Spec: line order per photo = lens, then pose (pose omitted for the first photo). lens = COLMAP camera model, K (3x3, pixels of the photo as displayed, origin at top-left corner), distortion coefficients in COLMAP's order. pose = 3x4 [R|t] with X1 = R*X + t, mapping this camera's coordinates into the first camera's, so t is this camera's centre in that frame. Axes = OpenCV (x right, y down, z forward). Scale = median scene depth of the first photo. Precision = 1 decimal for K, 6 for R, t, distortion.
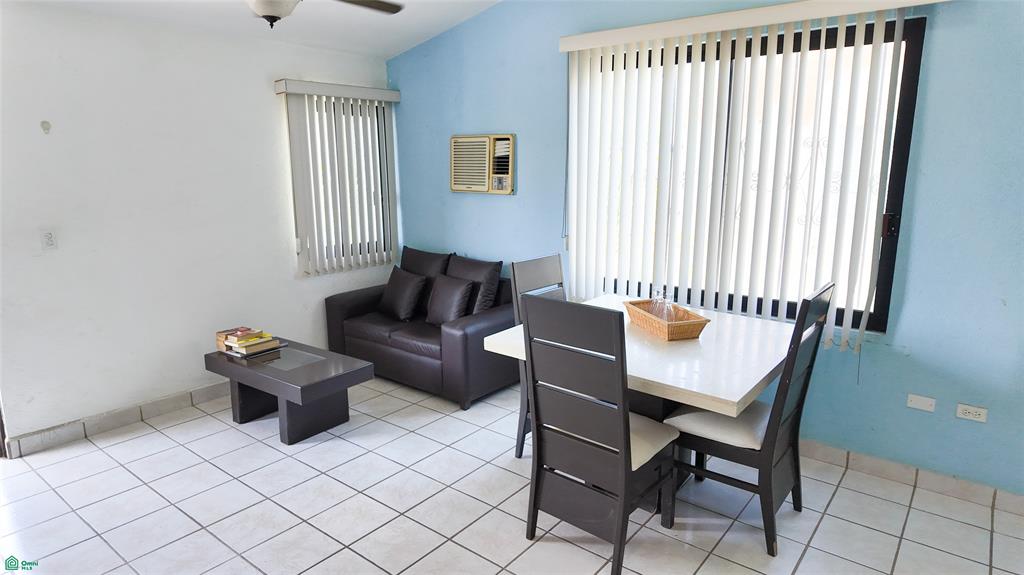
lens RADIAL K [[598.1, 0, 515.6], [0, 598.1, 290.0], [0, 0, 1]] dist [0.006534, -0.003233]
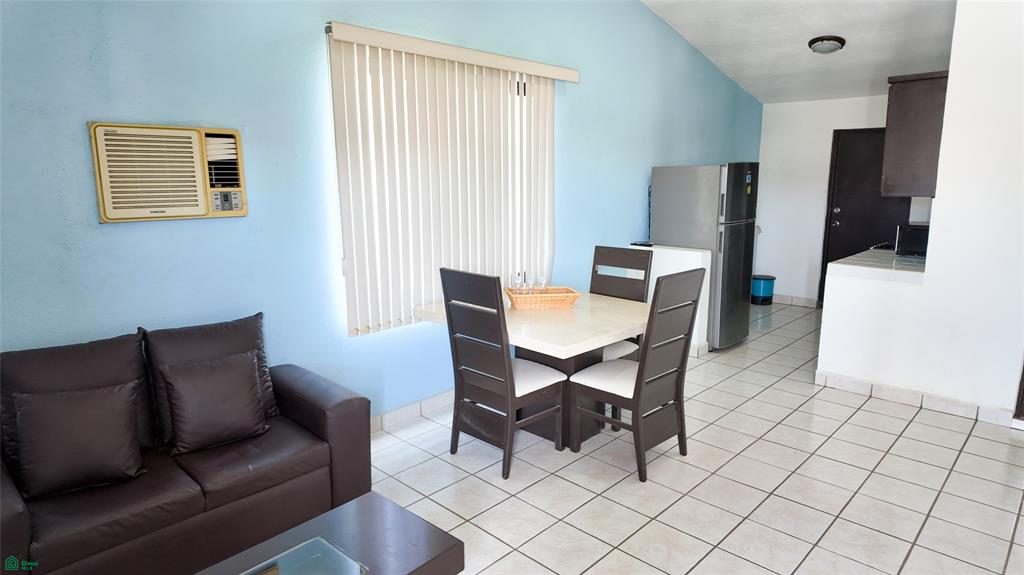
lens RADIAL K [[598.1, 0, 515.0], [0, 598.1, 279.5], [0, 0, 1]] dist [0.006534, -0.003233]
pose [[0.085768, -0.175524, 0.980732, -0.669148], [0.214297, 0.964570, 0.153891, -0.127437], [-0.972996, 0.196969, 0.120344, 0.622222]]
